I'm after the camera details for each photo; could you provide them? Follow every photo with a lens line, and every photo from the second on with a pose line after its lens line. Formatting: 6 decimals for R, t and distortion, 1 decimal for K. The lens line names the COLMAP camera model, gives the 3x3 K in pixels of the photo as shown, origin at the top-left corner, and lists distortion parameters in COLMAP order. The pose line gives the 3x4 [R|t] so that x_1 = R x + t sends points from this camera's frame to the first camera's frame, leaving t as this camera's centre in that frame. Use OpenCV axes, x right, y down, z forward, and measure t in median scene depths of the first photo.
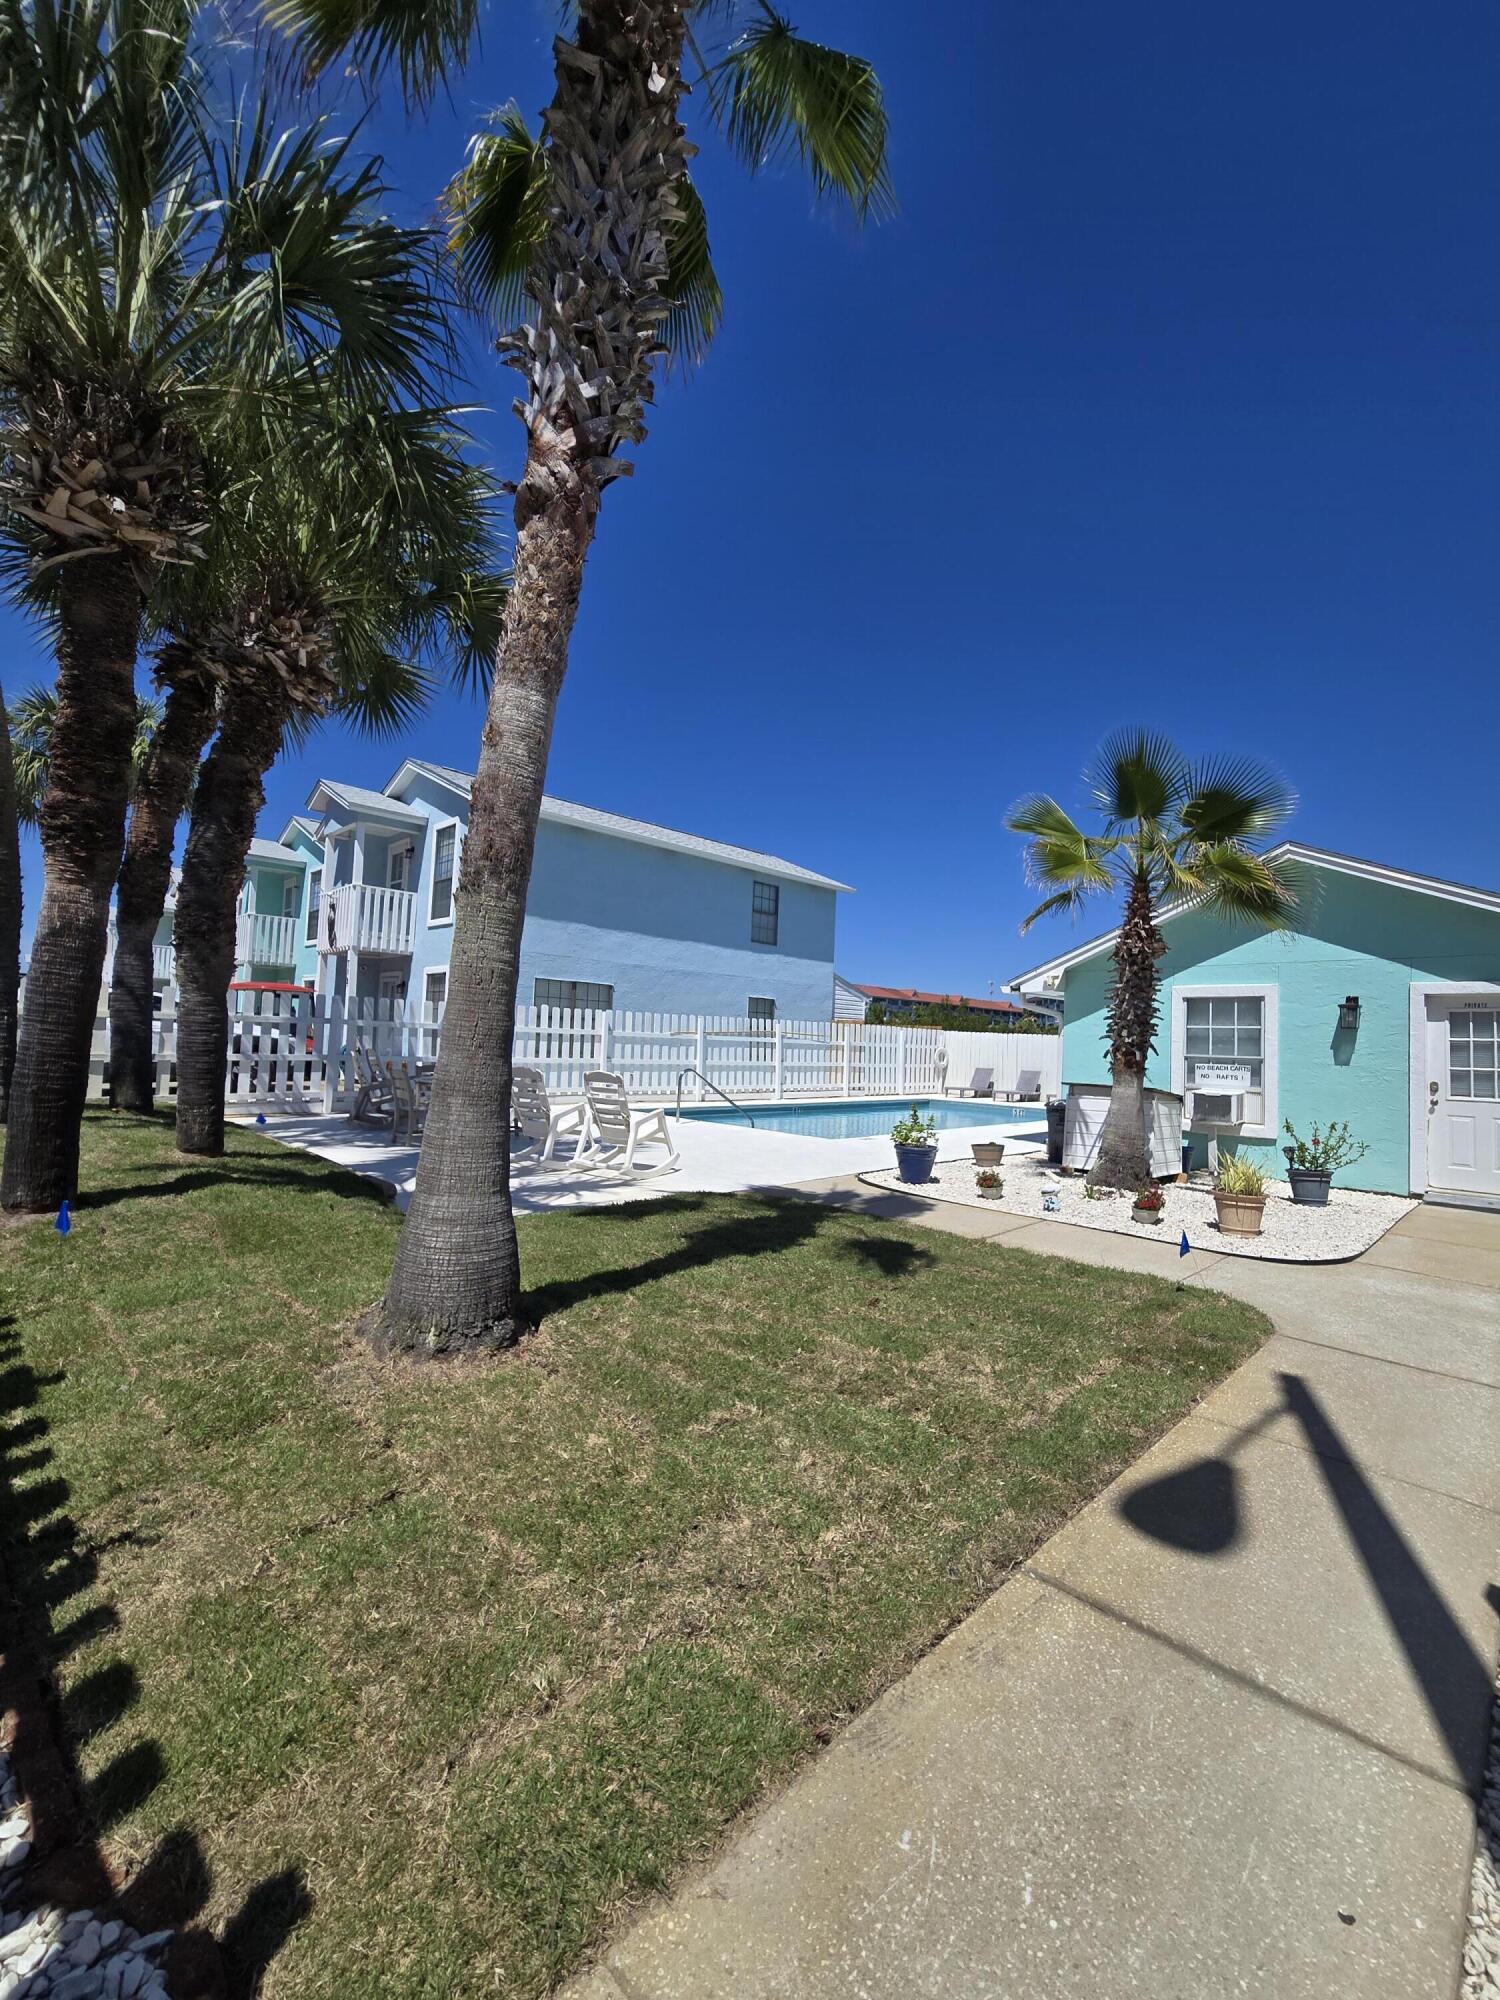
lens RADIAL K [[819.2, 0, 759.7], [0, 819.2, 996.6], [0, 0, 1]] dist [-0.006558, 0.000910]
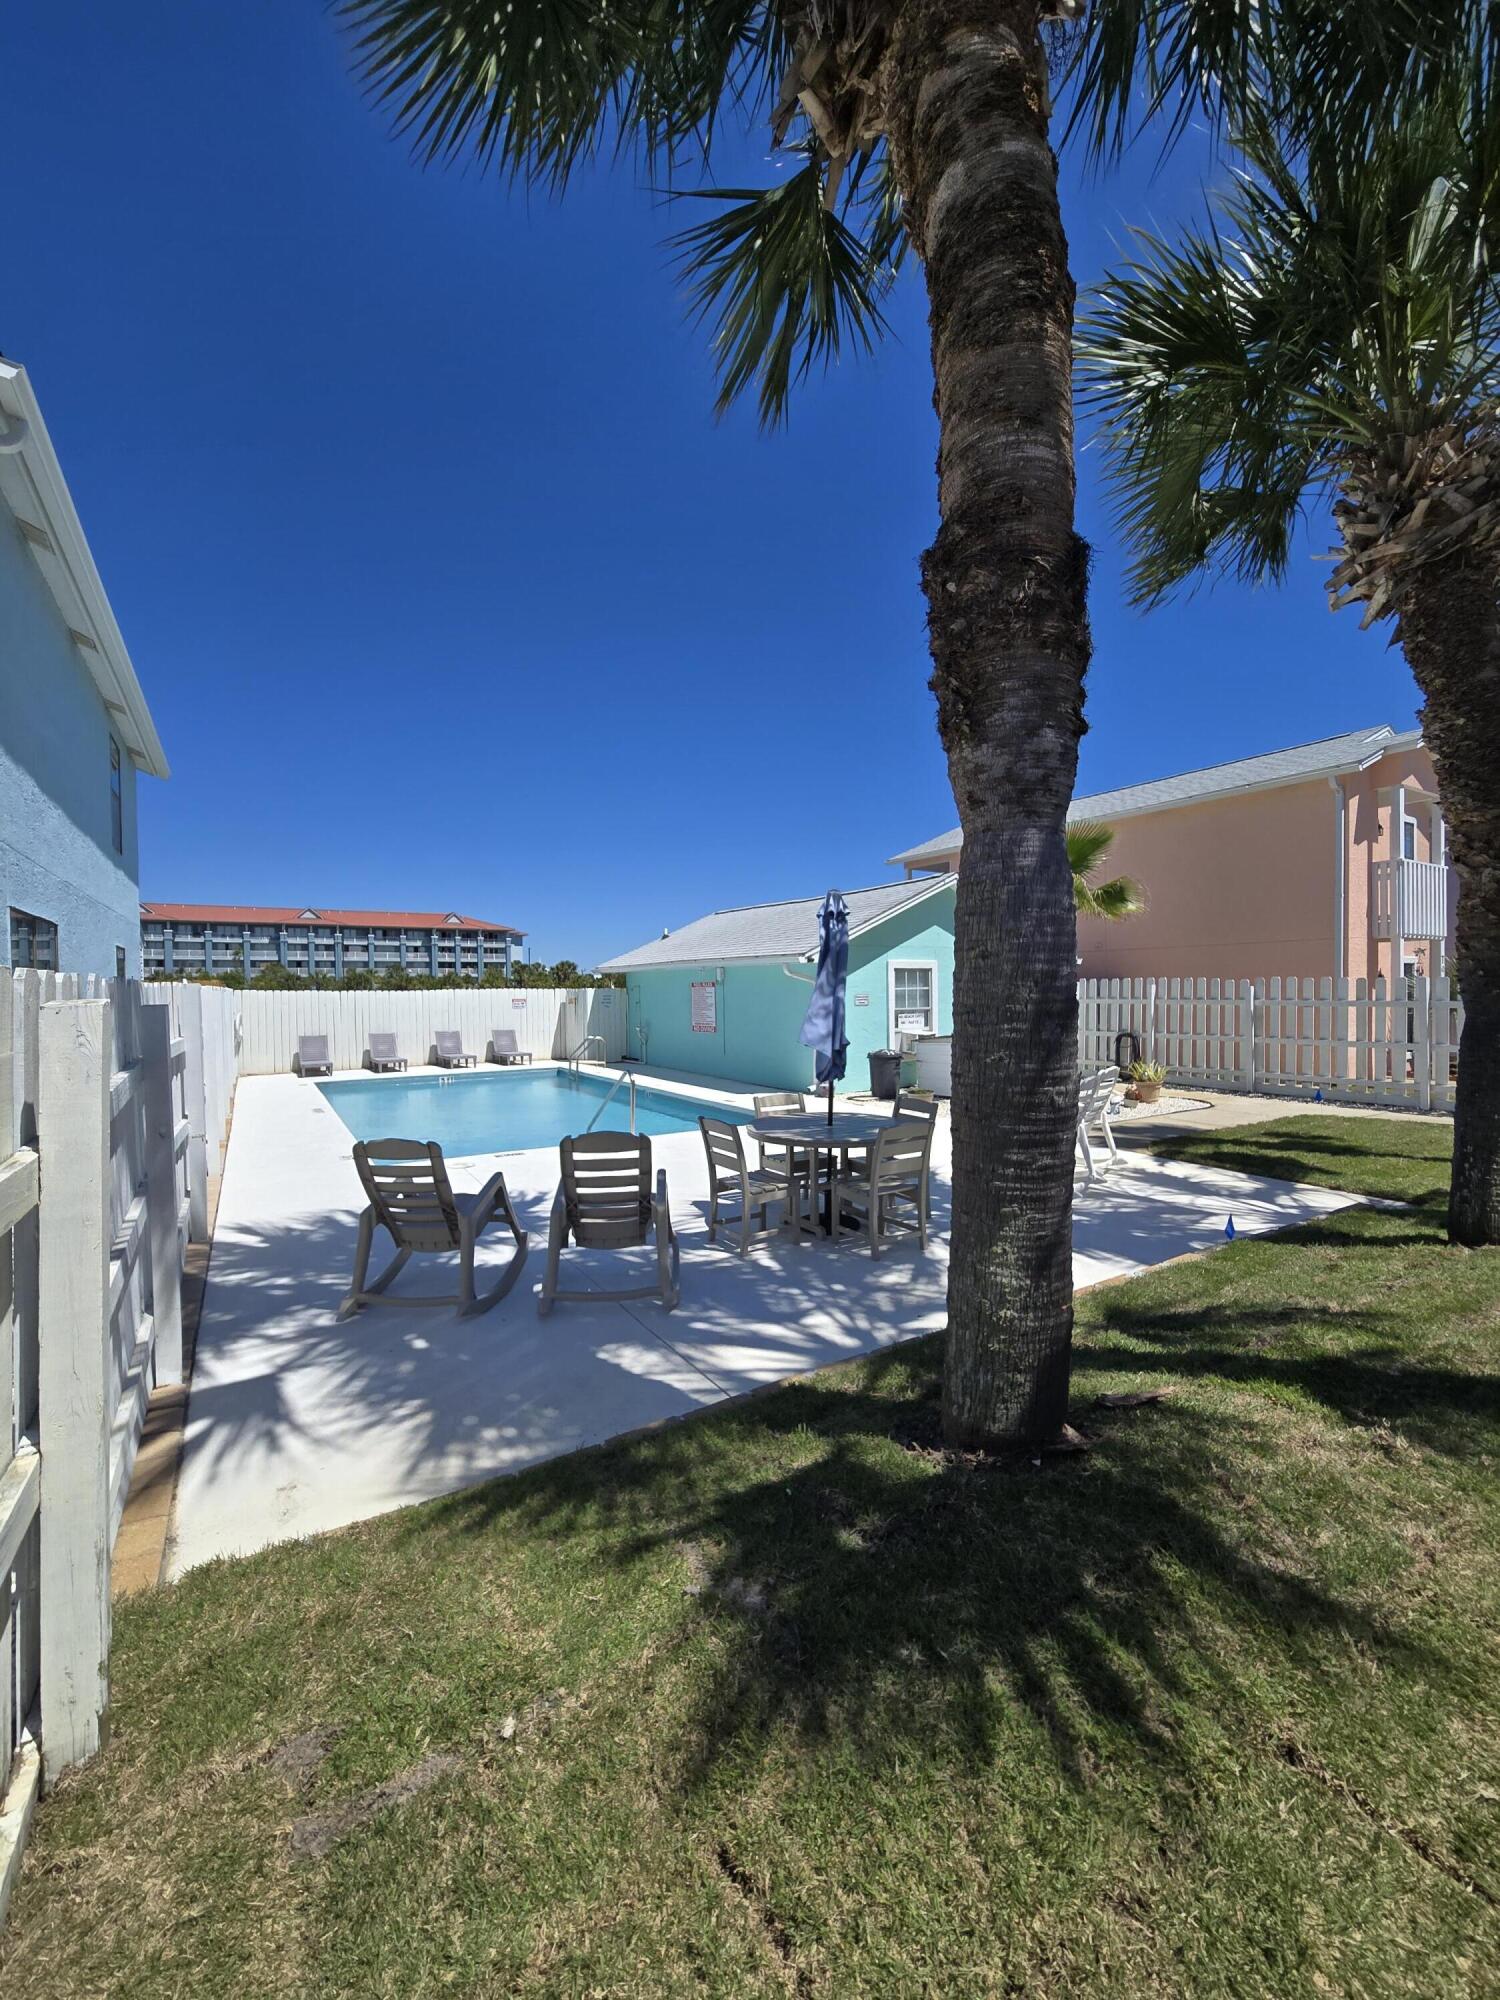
lens RADIAL K [[819.2, 0, 750.0], [0, 819.2, 1002.8], [0, 0, 1]] dist [-0.006558, 0.000910]
pose [[0.233822, -0.057310, 0.970589, -0.925354], [-0.034259, 0.997156, 0.067132, -0.026098], [-0.971676, -0.048949, 0.231194, 0.919572]]
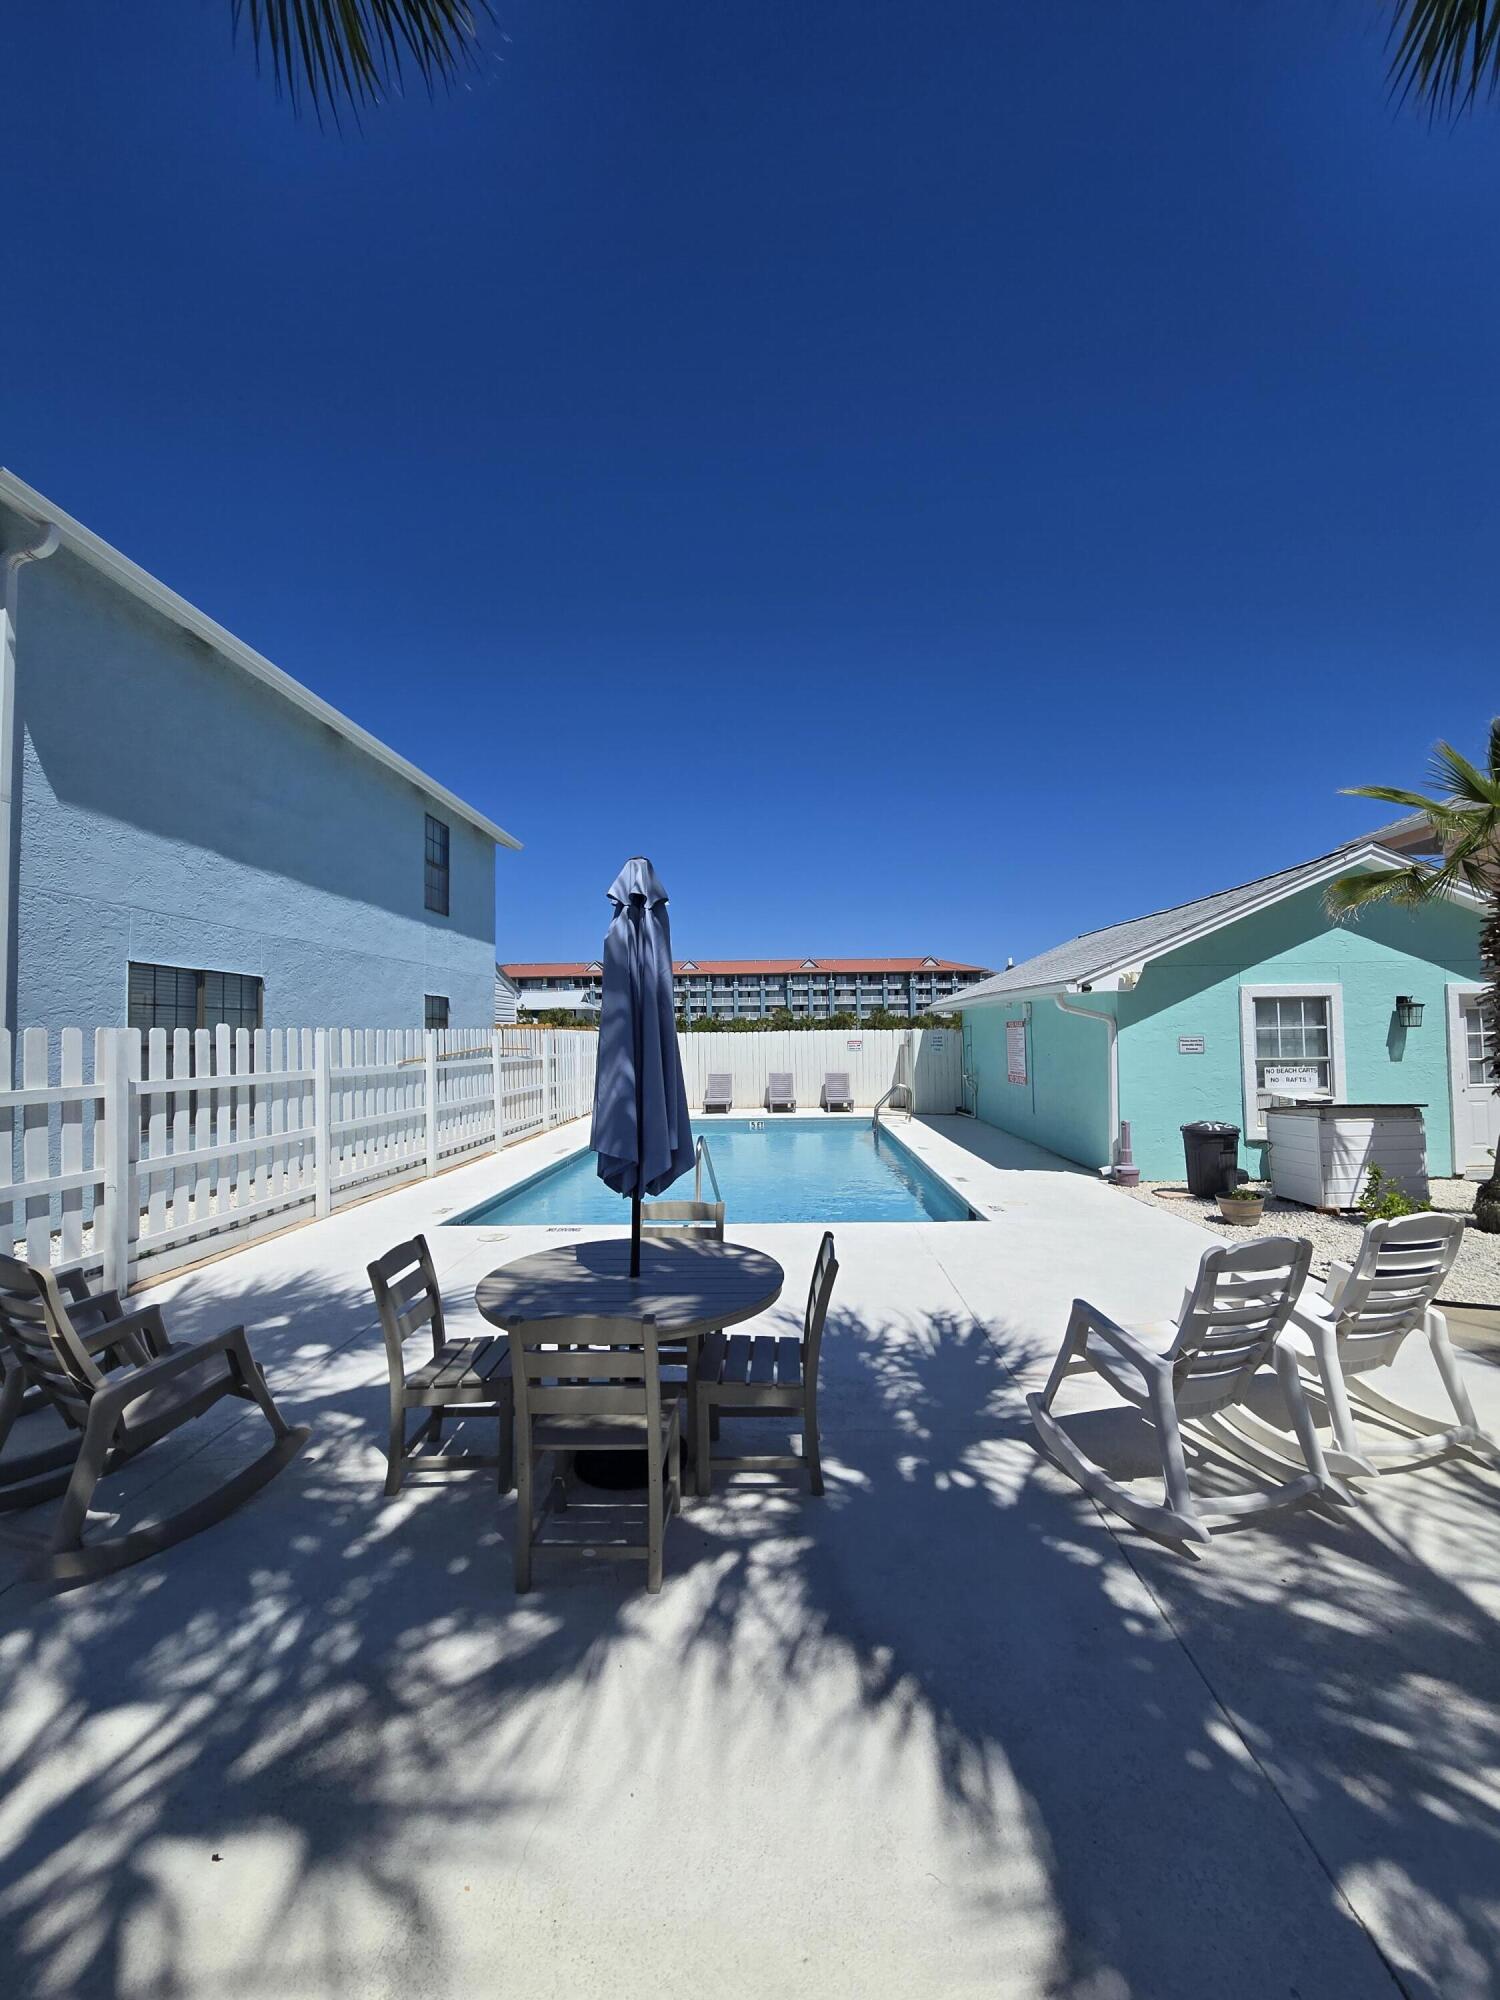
lens RADIAL K [[819.2, 0, 766.2], [0, 819.2, 1003.0], [0, 0, 1]] dist [-0.006558, 0.000910]
pose [[0.718701, -0.021052, 0.695001, -0.535394], [0.002613, 0.999616, 0.027577, -0.019767], [-0.695315, -0.018003, 0.718480, 0.721716]]
